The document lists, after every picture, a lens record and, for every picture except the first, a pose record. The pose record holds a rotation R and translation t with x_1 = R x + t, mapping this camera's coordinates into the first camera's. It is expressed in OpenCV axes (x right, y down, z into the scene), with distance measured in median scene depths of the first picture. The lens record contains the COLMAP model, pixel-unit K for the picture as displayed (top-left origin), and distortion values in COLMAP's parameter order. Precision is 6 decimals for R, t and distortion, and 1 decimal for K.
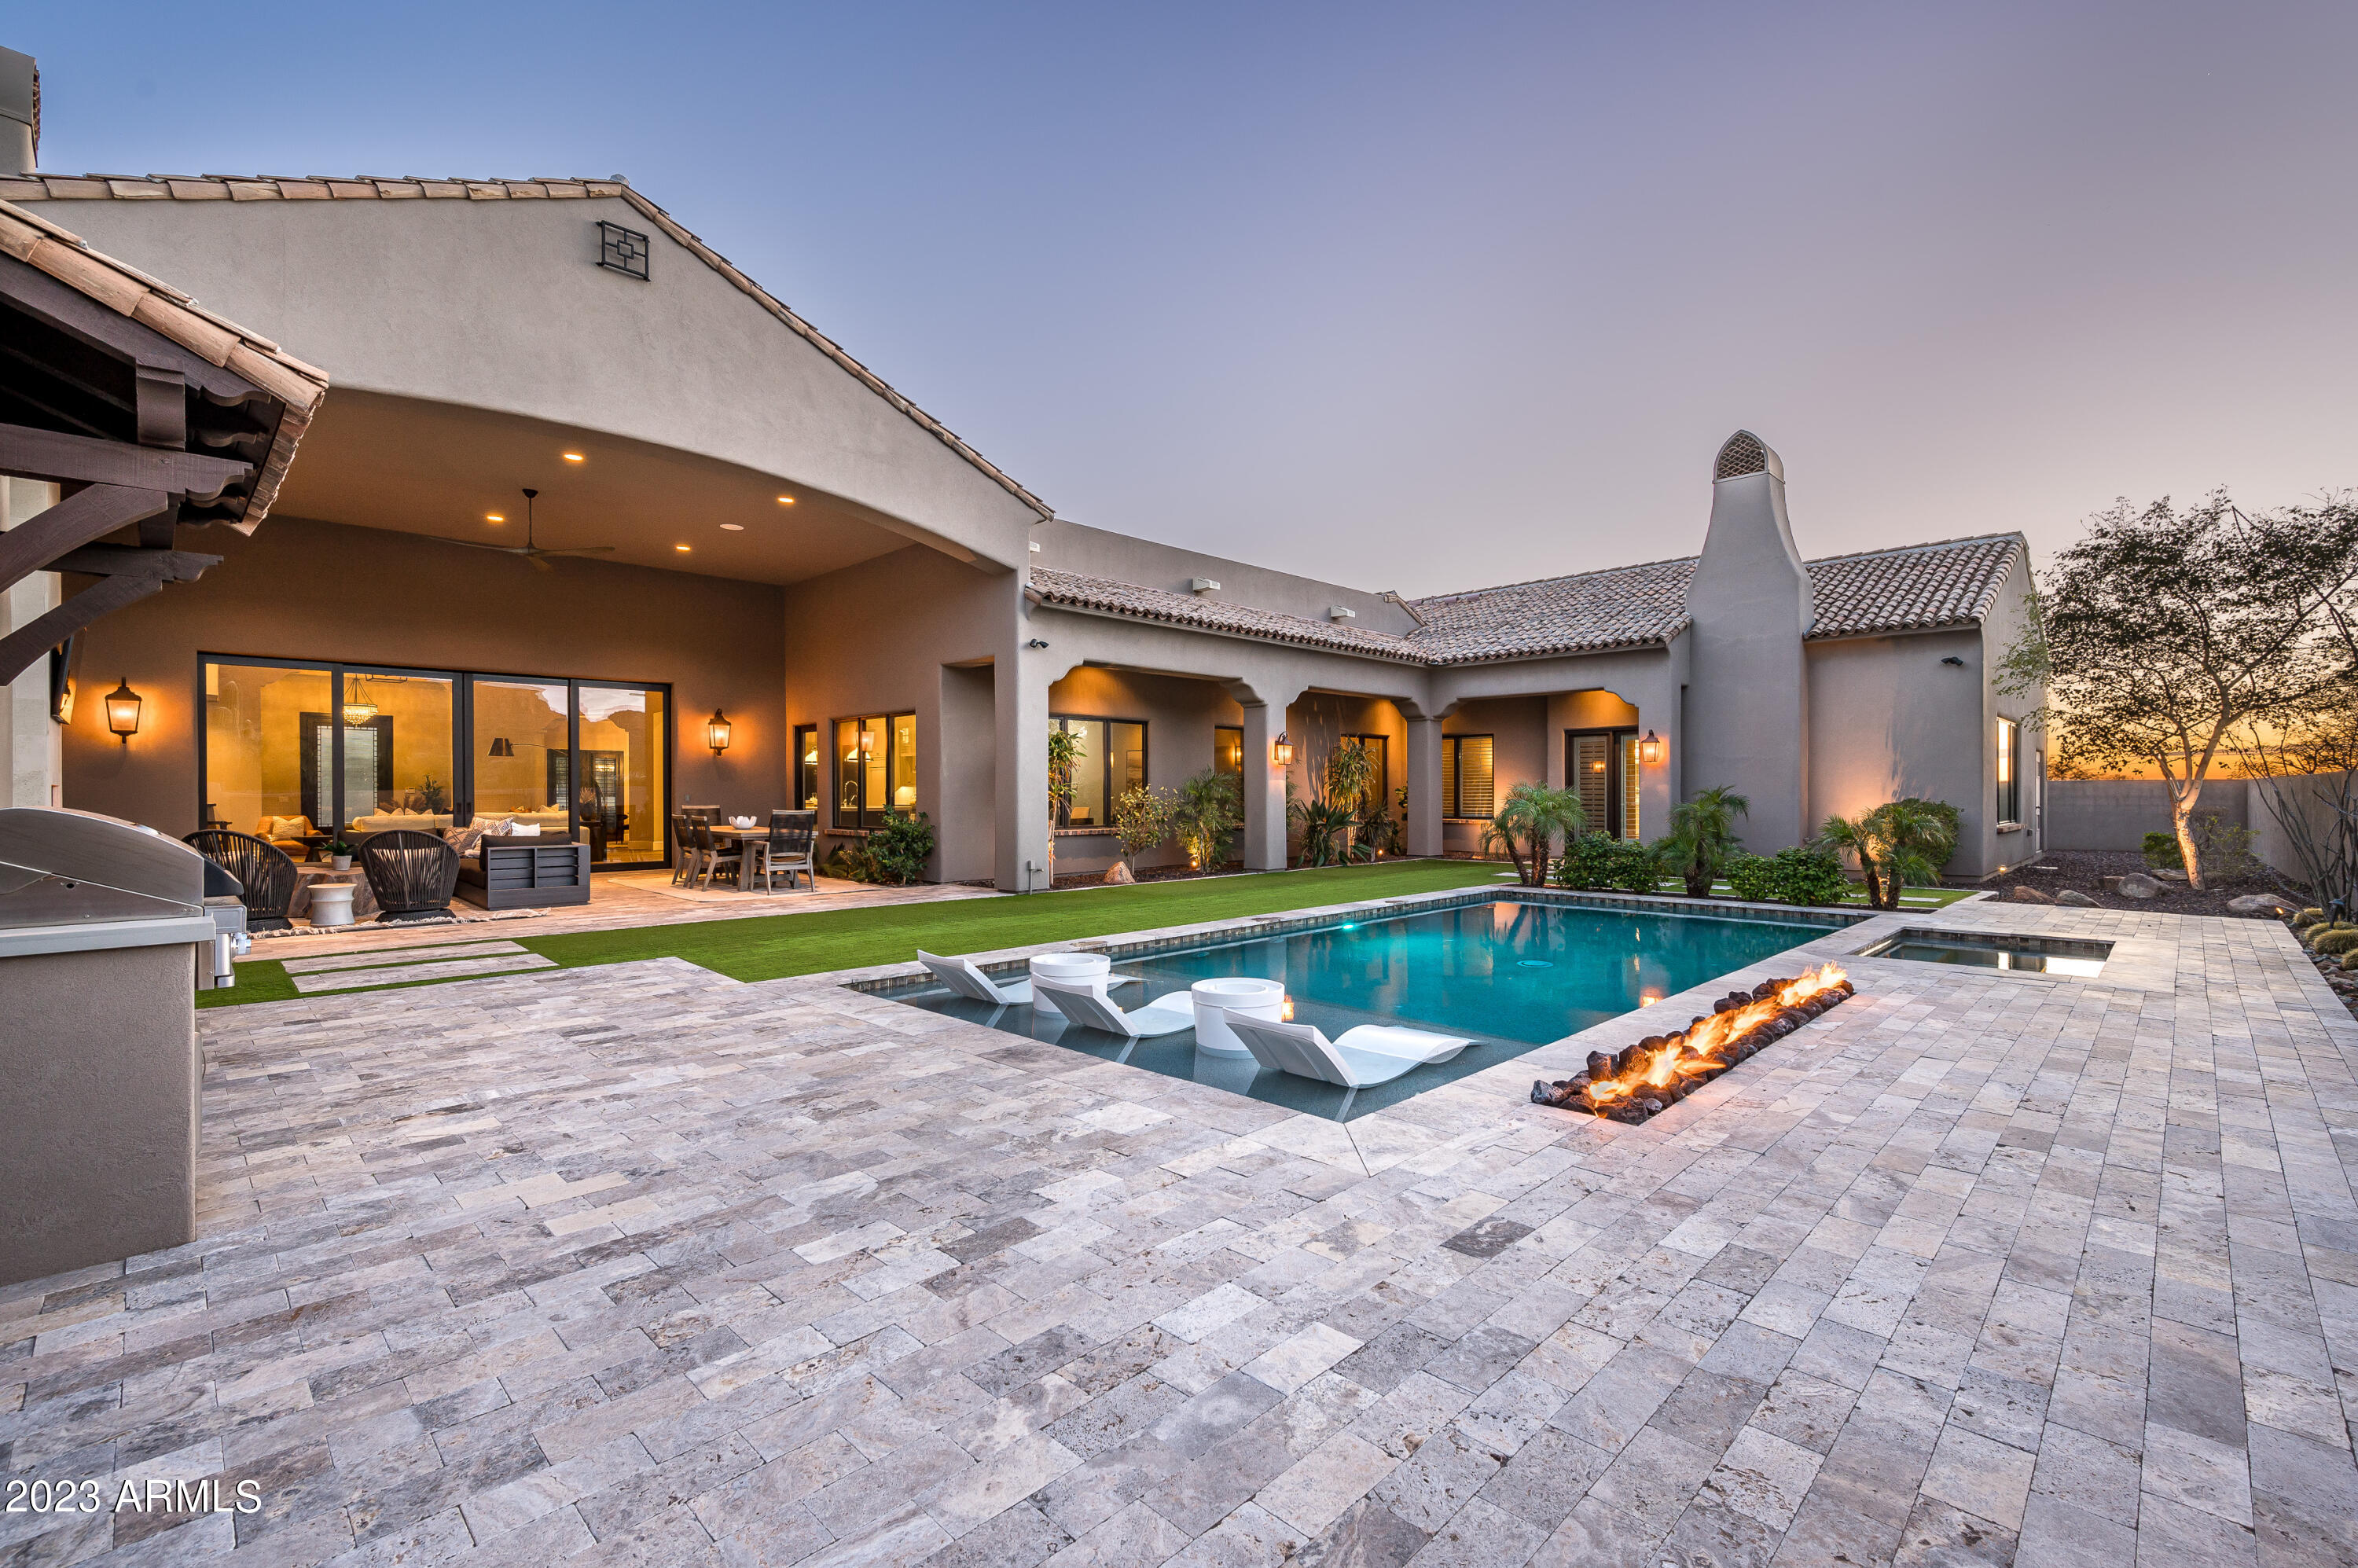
lens RADIAL K [[1020.3, 0, 1182.1], [0, 1020.3, 794.0], [0, 0, 1]] dist [0.002126, 0.000264]
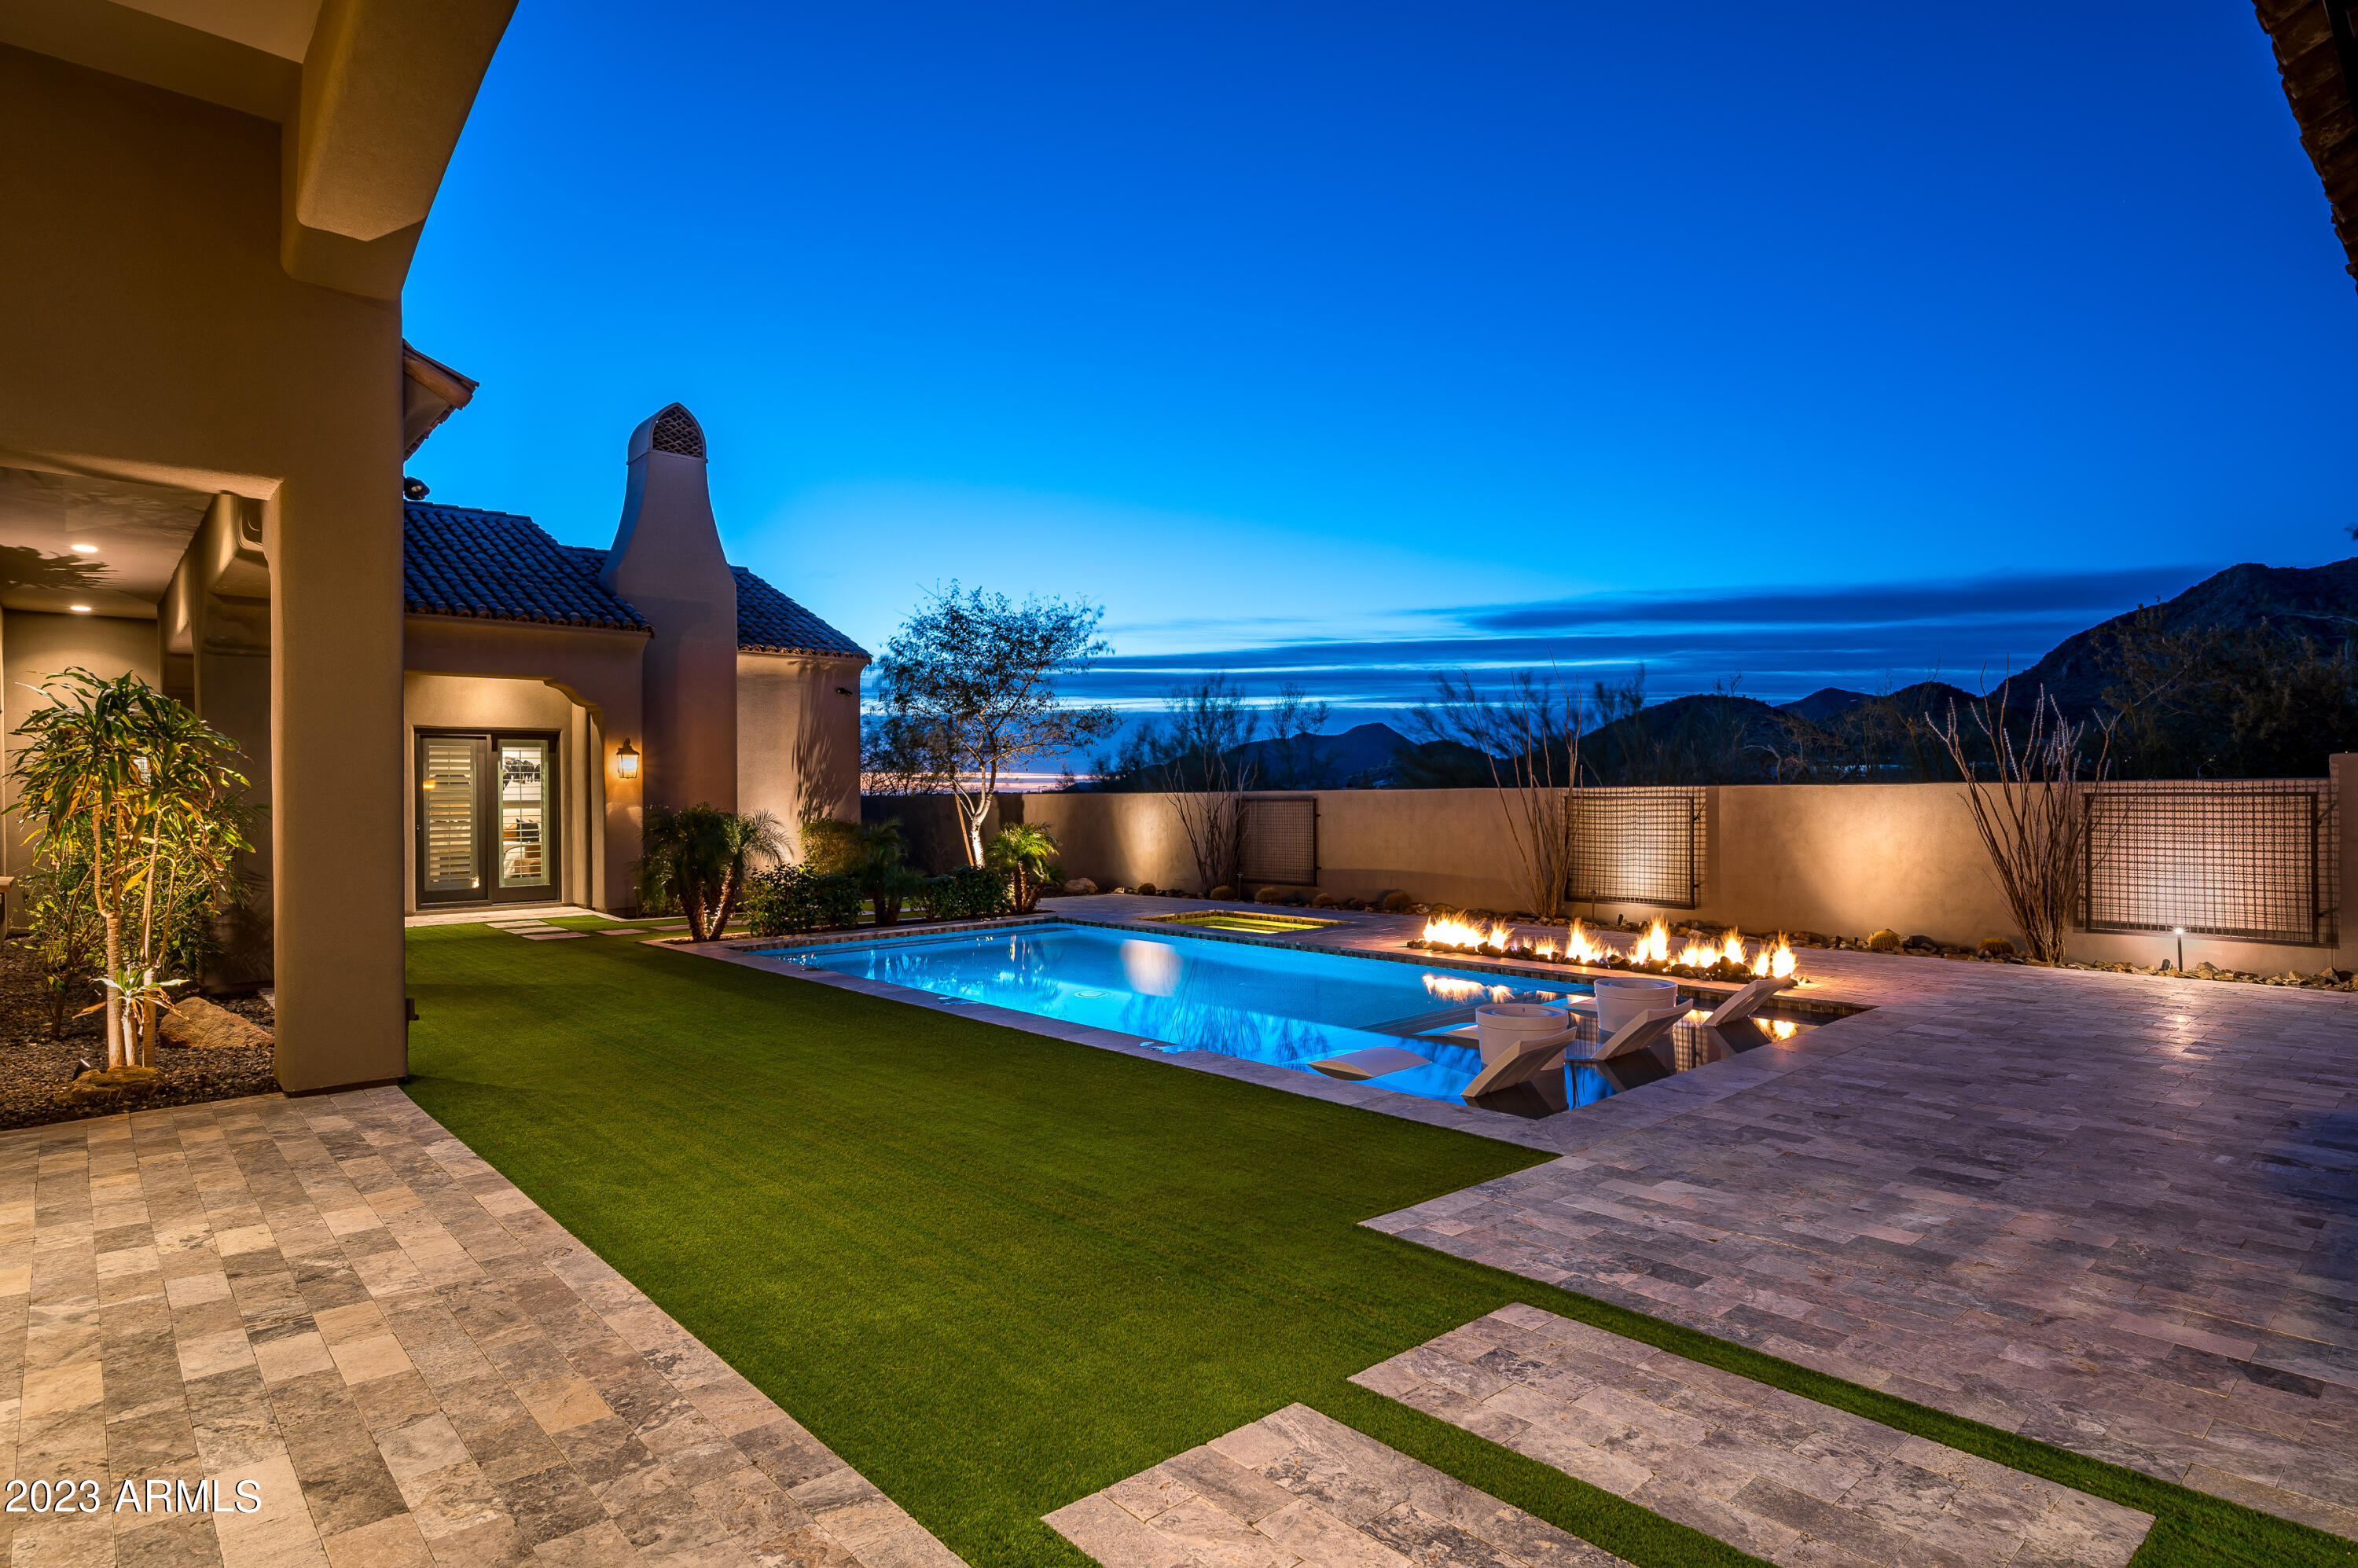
lens RADIAL K [[1246.0, 0, 1190.3], [0, 1246.0, 800.8], [0, 0, 1]] dist [0.000608, -0.001843]
pose [[0.053815, -0.000972, 0.998550, -0.646546], [0.008253, 0.999966, 0.000529, -0.013018], [-0.998517, 0.008213, 0.053821, 0.653821]]
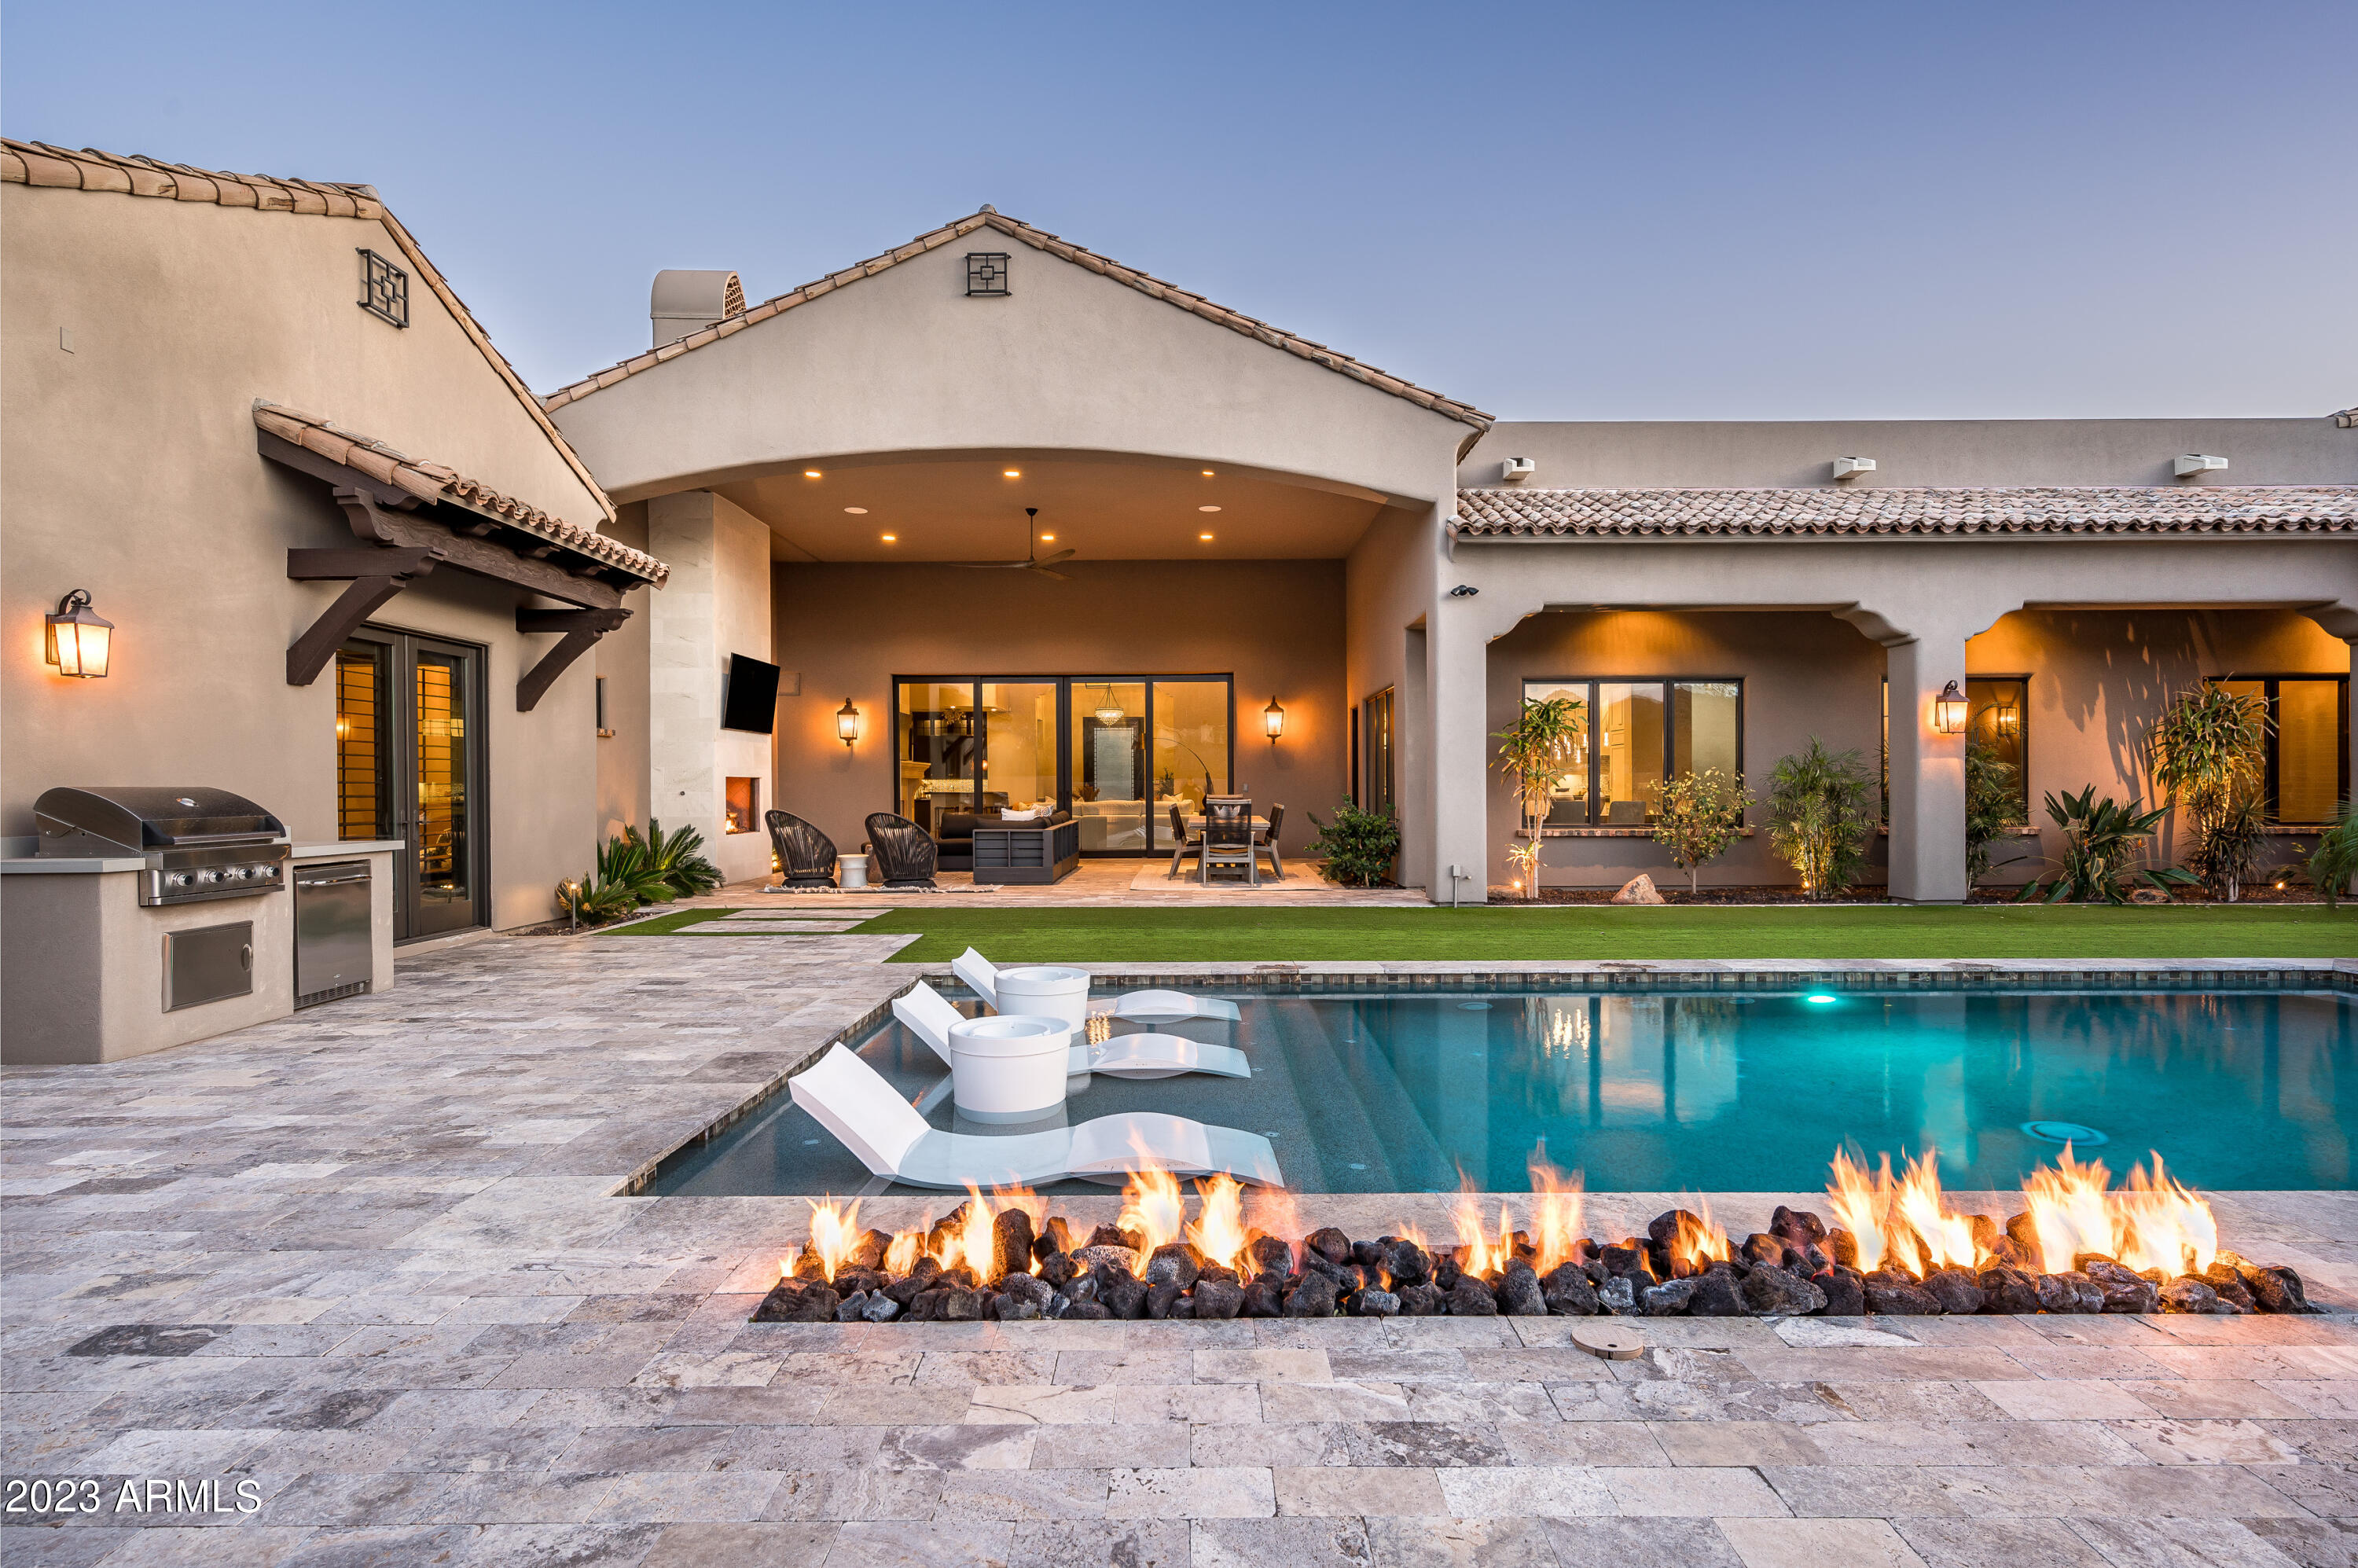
lens RADIAL K [[1152.8, 0, 1194.2], [0, 1152.8, 796.6], [0, 0, 1]] dist [0.001541, 0.000673]
pose [[0.703680, 0.004993, -0.710499, 0.348586], [0.001575, 0.999962, 0.008587, 0.003871], [0.710515, -0.007162, 0.703645, 0.224316]]
